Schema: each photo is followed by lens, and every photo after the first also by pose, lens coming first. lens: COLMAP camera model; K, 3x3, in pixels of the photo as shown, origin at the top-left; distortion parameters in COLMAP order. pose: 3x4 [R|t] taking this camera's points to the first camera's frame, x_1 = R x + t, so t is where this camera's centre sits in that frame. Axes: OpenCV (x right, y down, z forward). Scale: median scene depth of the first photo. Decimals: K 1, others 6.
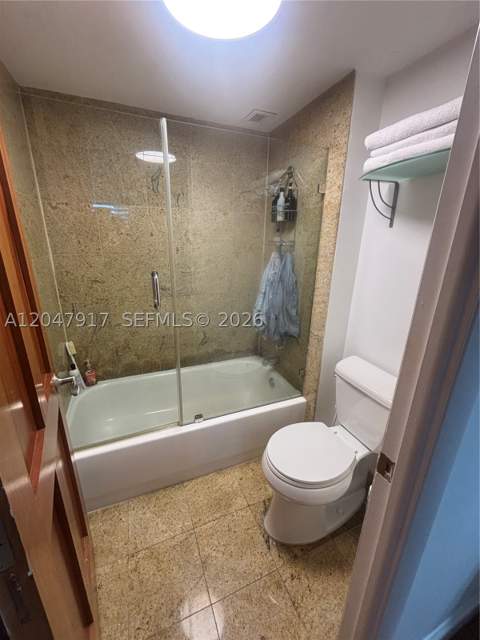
lens RADIAL K [[261.0, 0, 240.0], [0, 261.0, 320.0], [0, 0, 1]] dist [-0.000850, 0.000139]
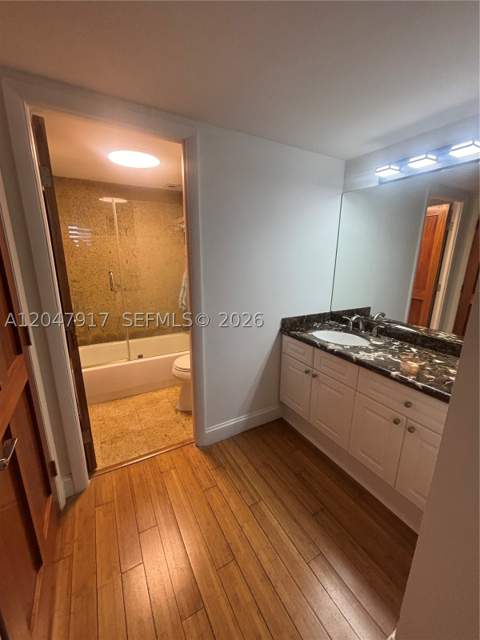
lens RADIAL K [[261.0, 0, 240.0], [0, 261.0, 320.0], [0, 0, 1]] dist [-0.000850, 0.000139]
pose [[0.992144, -0.038040, 0.119177, 0.242506], [0.044226, 0.997784, -0.049701, 0.199603], [-0.117023, 0.054582, 0.991628, -0.650020]]
